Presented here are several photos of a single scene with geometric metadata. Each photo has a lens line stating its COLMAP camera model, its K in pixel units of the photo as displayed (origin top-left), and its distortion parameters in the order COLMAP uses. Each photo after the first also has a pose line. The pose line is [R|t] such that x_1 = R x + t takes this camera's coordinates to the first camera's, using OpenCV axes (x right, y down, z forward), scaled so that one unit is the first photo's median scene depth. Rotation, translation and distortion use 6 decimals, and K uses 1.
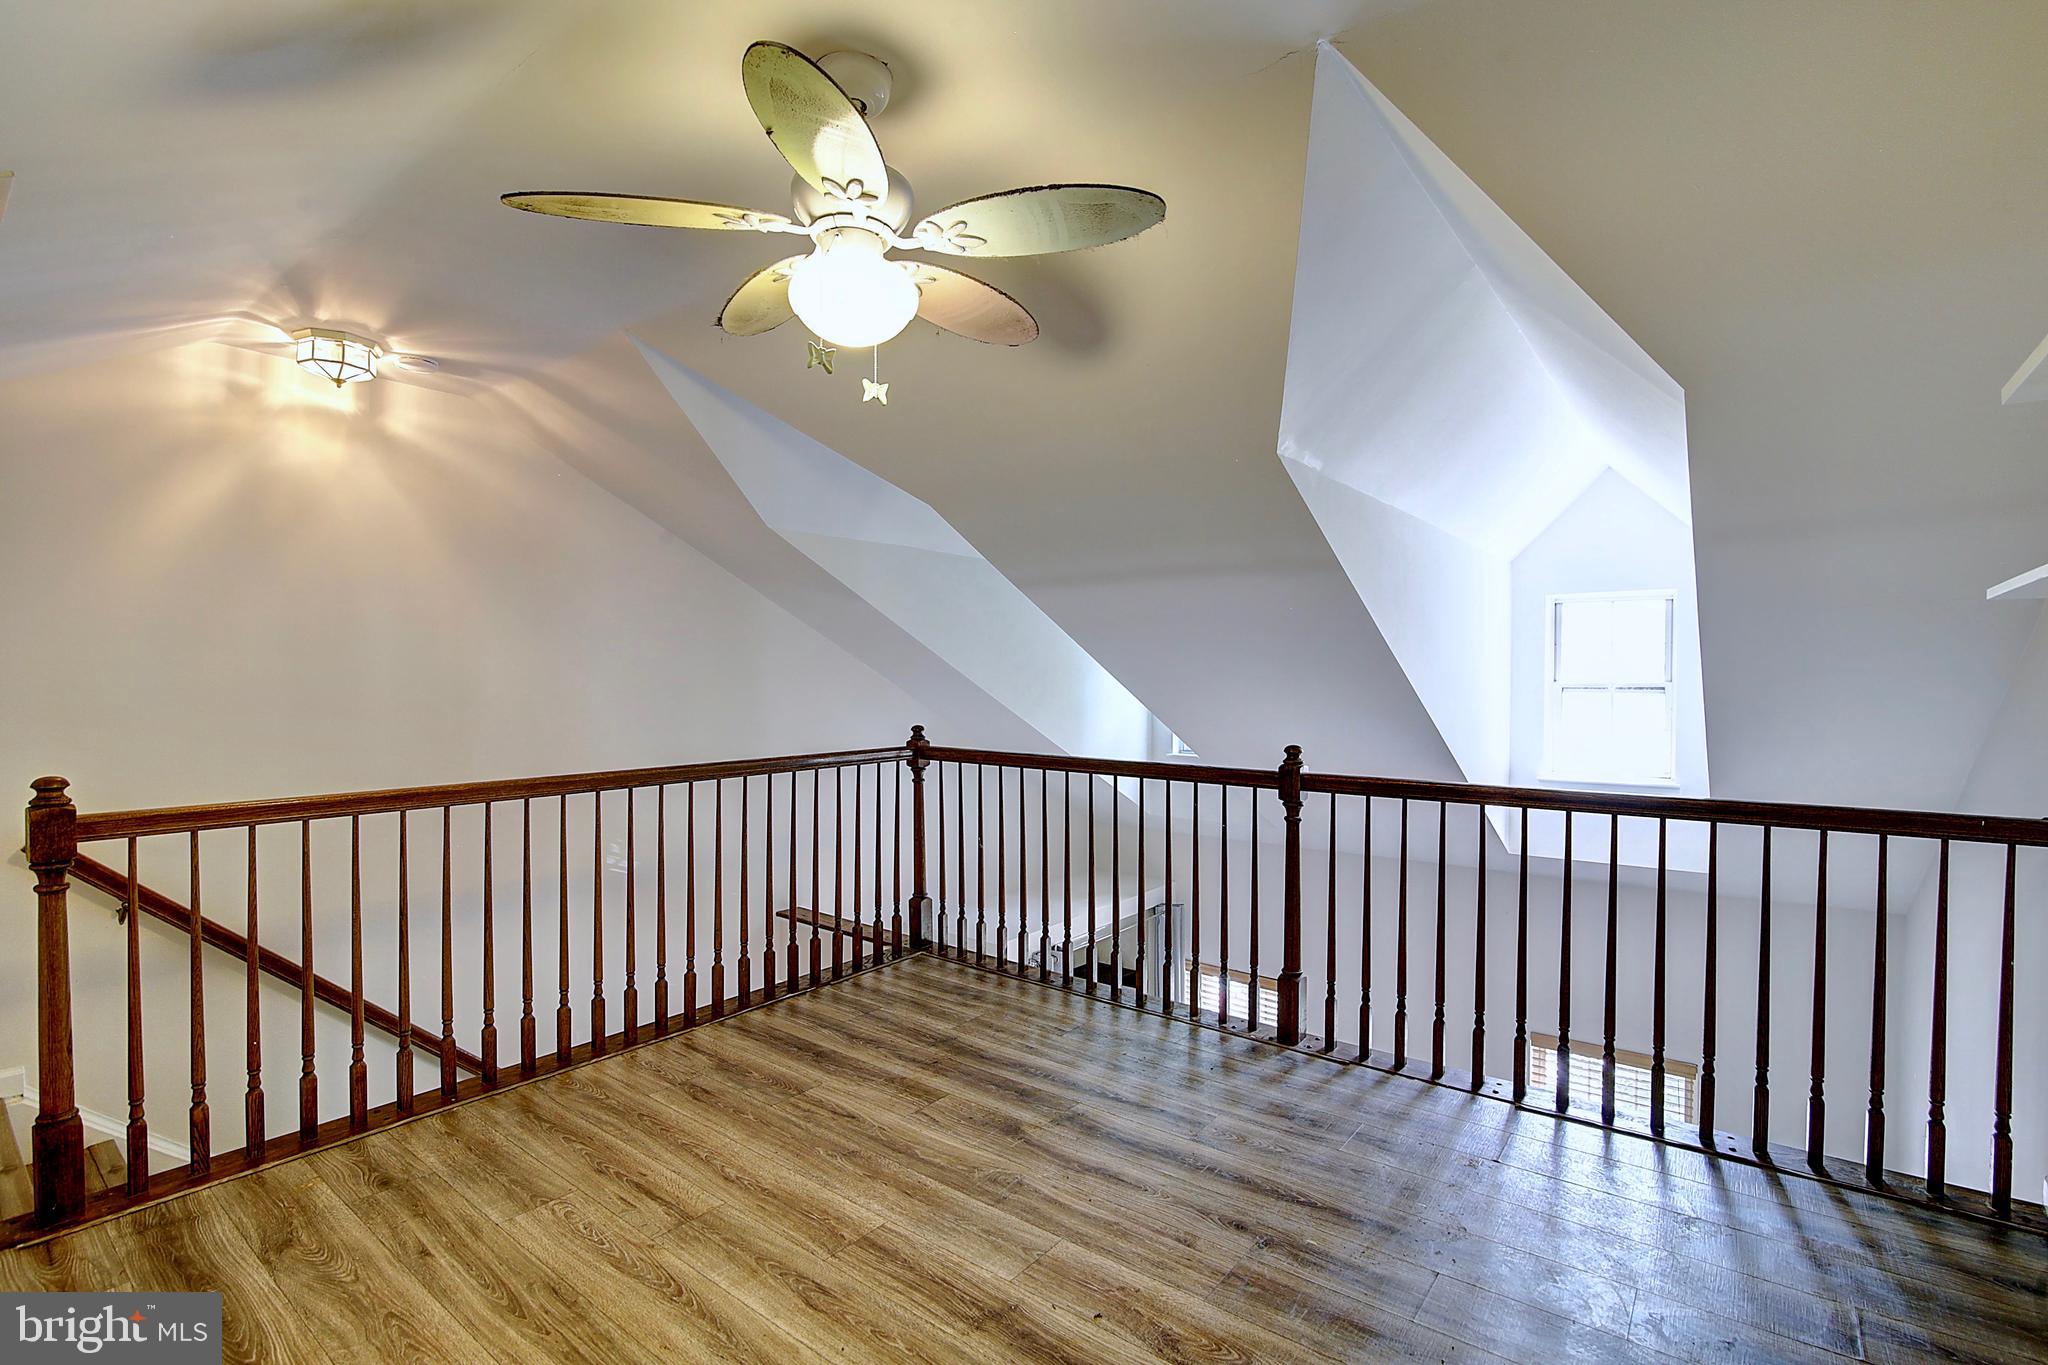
lens RADIAL K [[941.0, 0, 1024.0], [0, 941.0, 682.5], [0, 0, 1]] dist [0.001237, -0.000233]
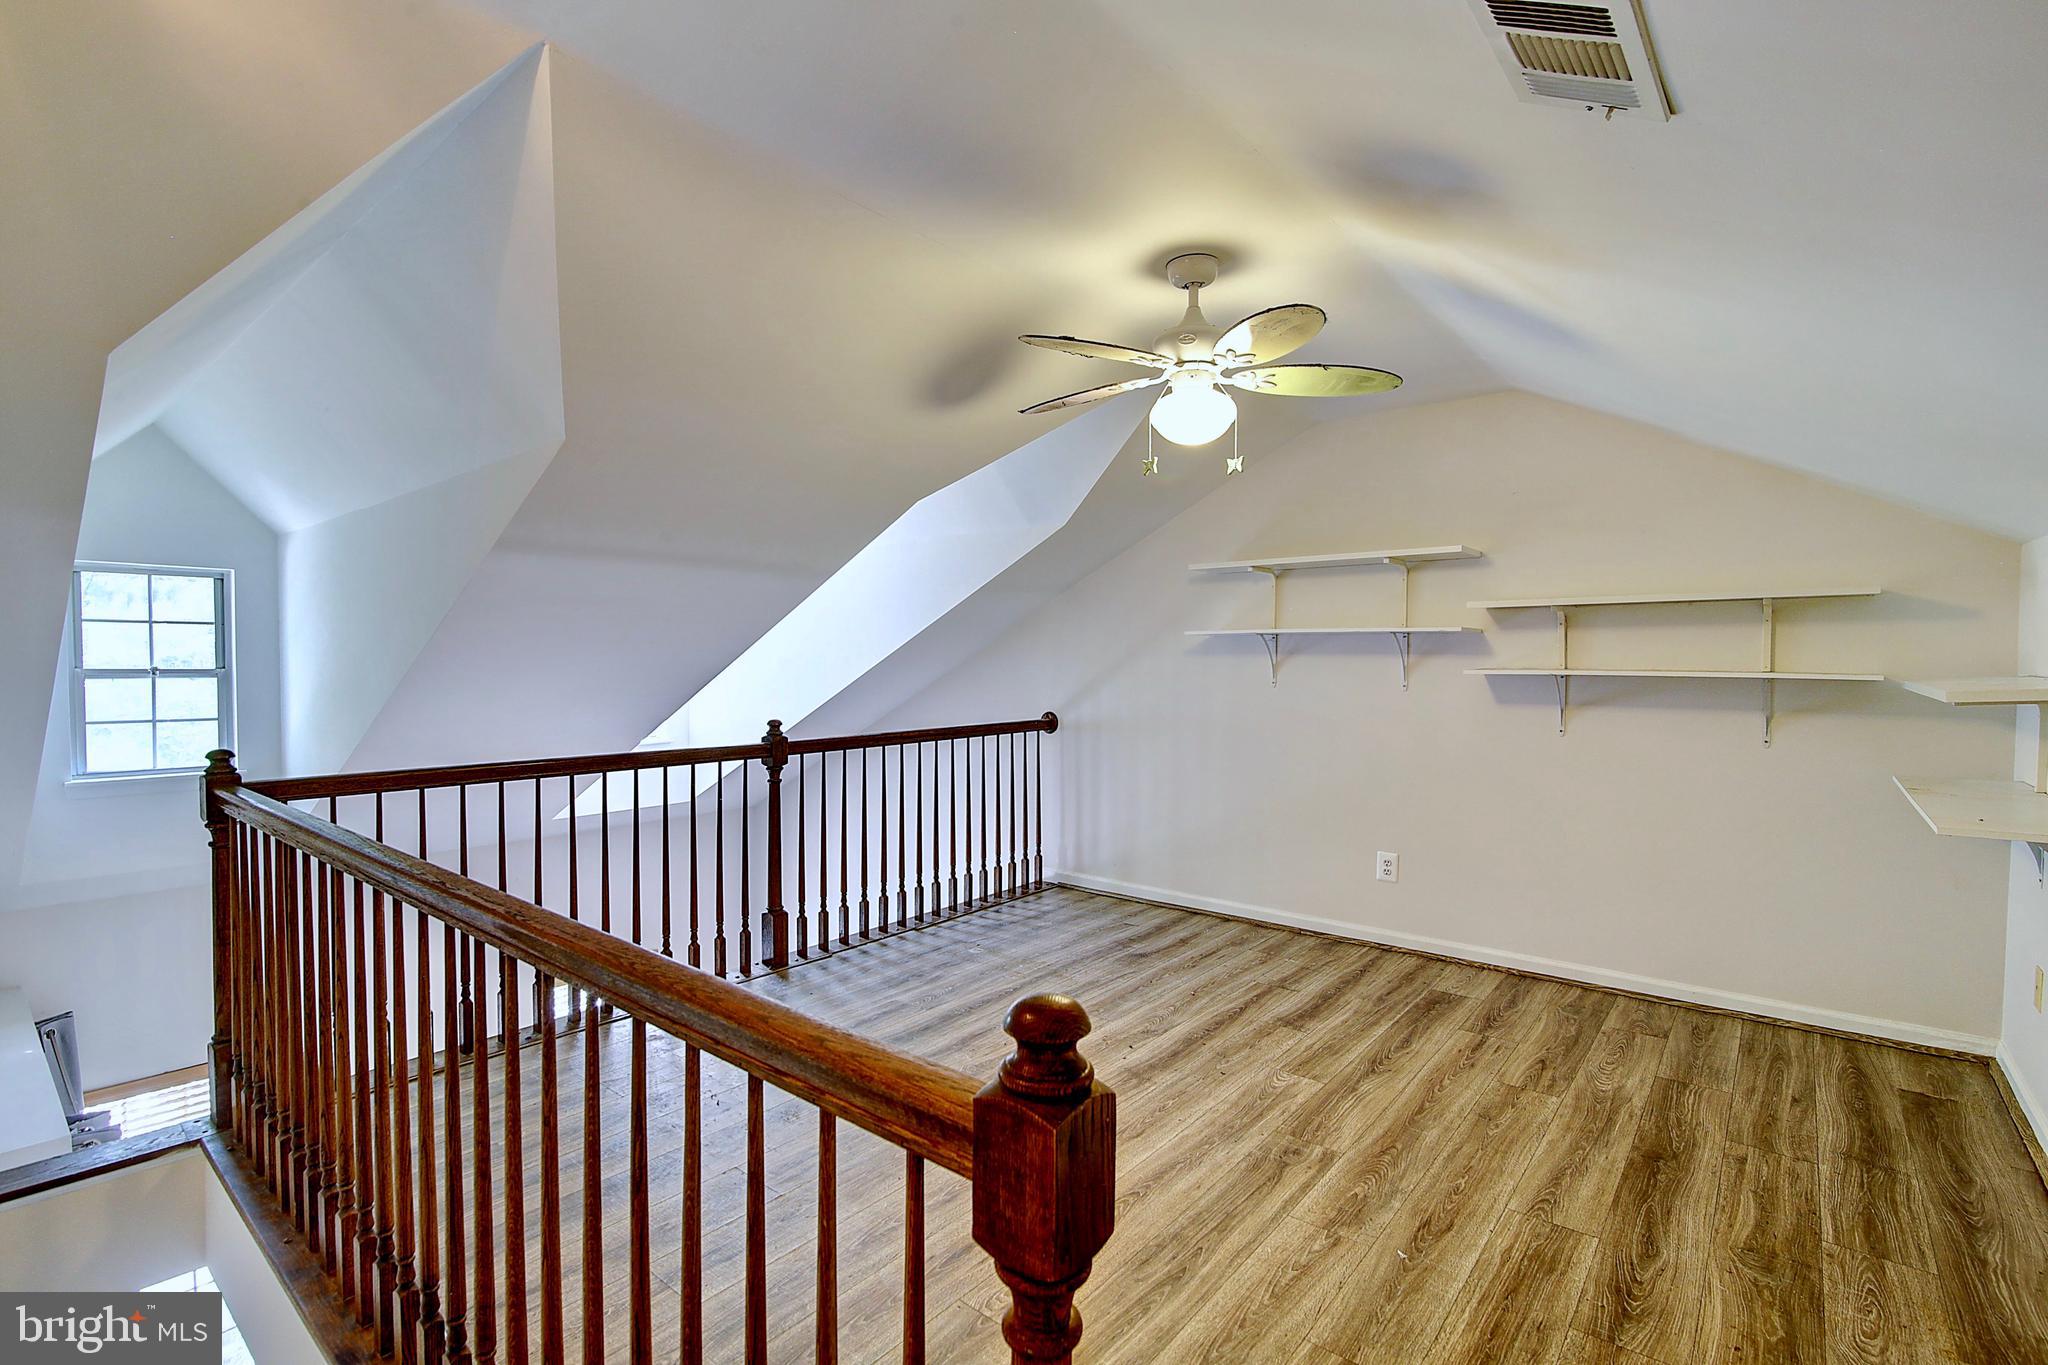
lens RADIAL K [[941.0, 0, 1024.0], [0, 941.0, 682.5], [0, 0, 1]] dist [0.001237, -0.000233]
pose [[0.028700, -0.029473, 0.999153, -1.029287], [0.007172, 0.999546, 0.029279, -0.014674], [-0.999562, 0.006325, 0.028898, 0.745358]]
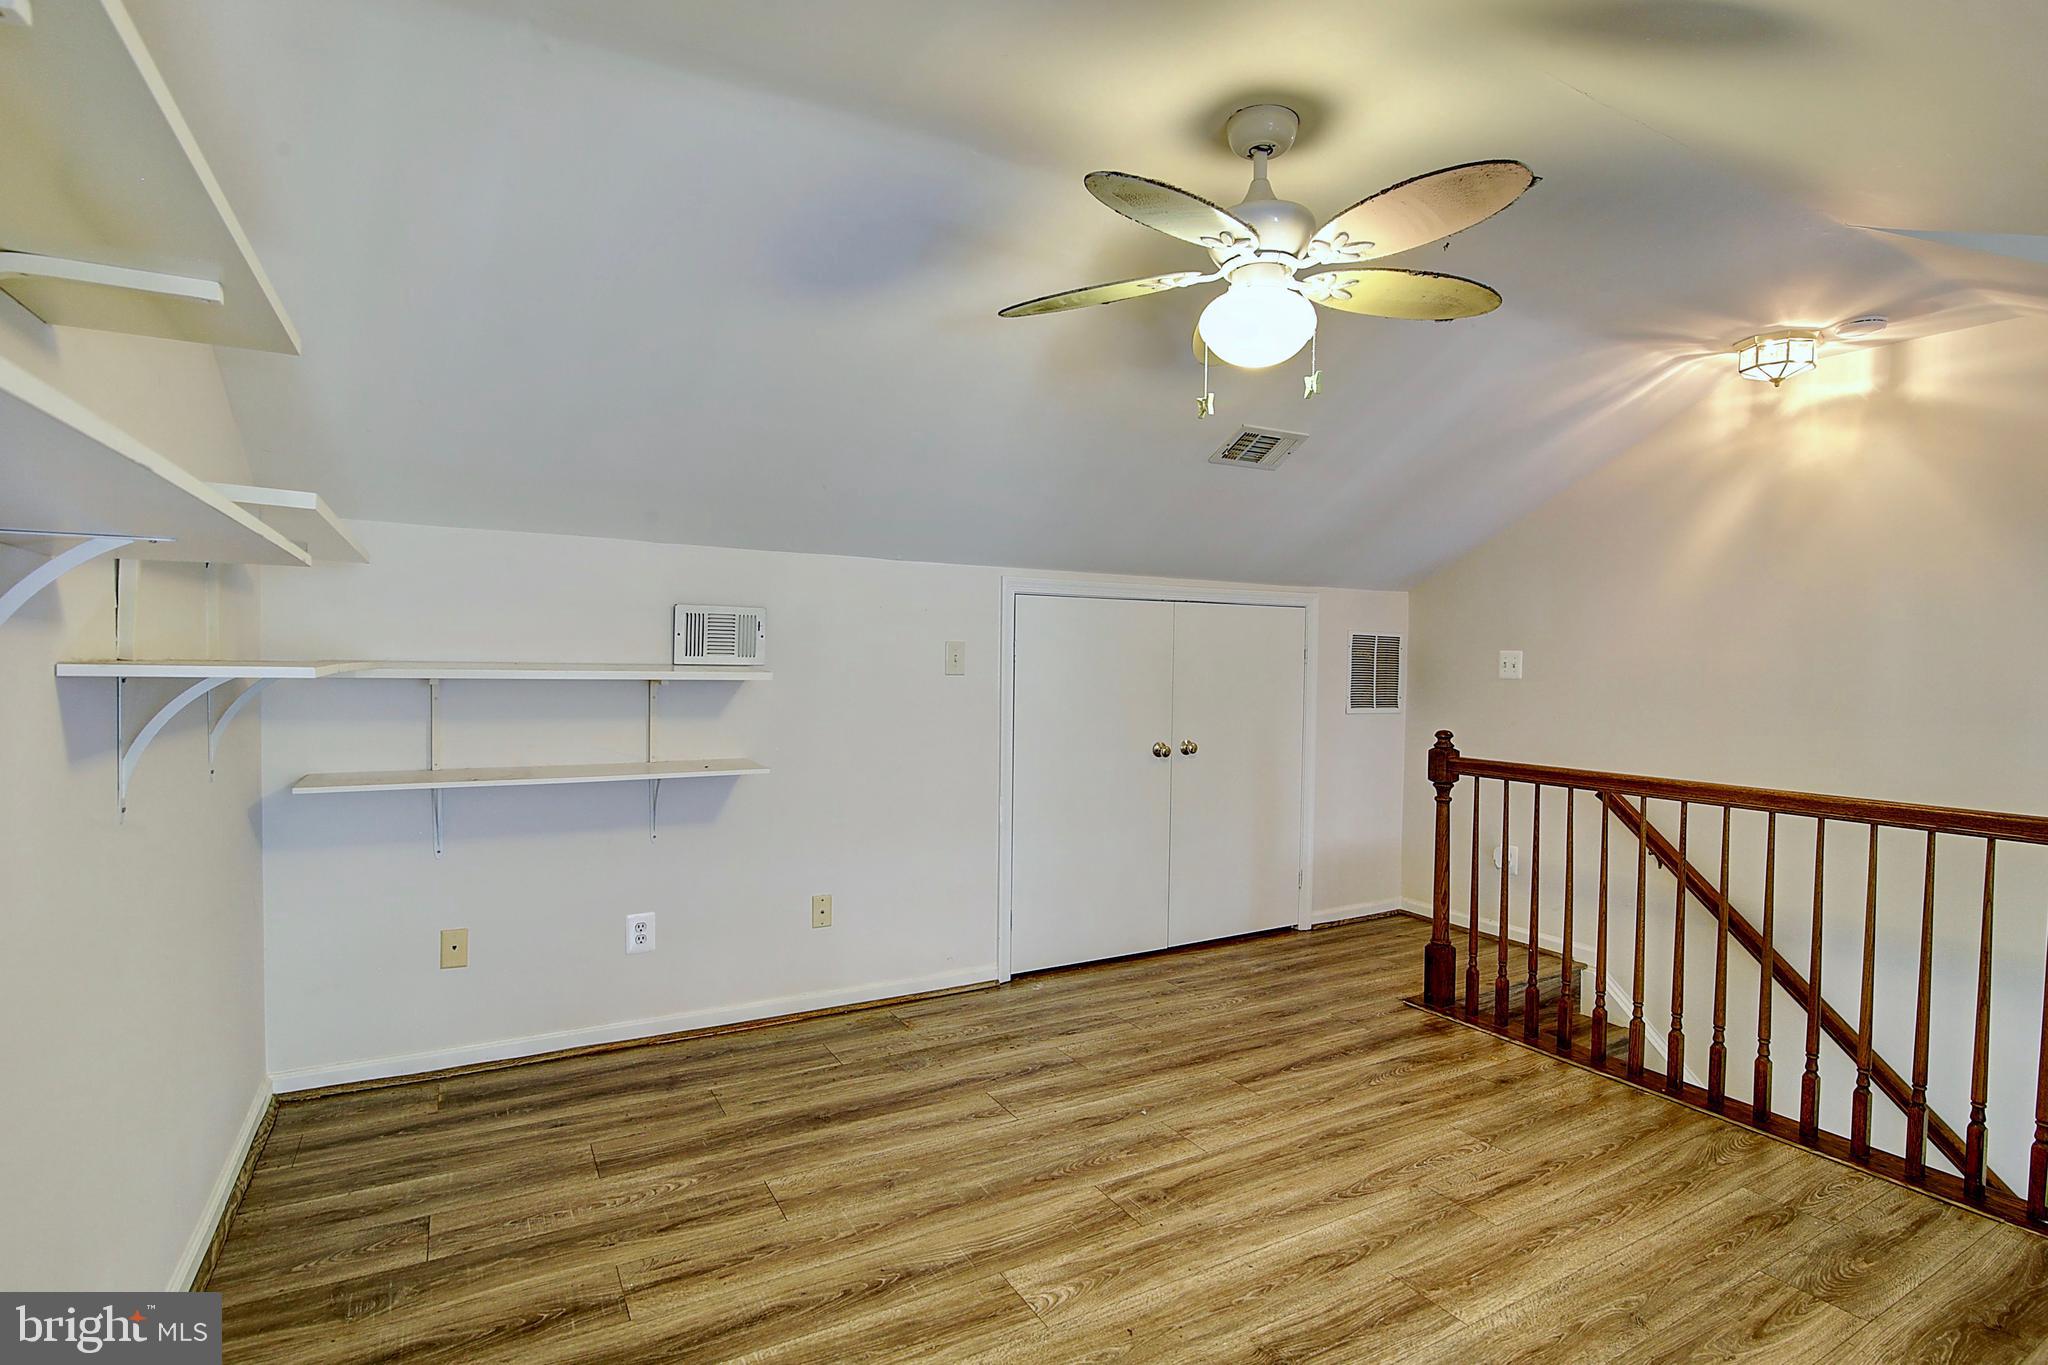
lens RADIAL K [[997.6, 0, 1000.8], [0, 997.6, 677.1], [0, 0, 1]] dist [-0.042122, 0.000590]
pose [[-0.398667, 0.009813, -0.917043, 0.615064], [-0.020890, 0.999586, 0.019777, -0.006095], [0.916858, 0.027041, -0.398297, 0.730340]]
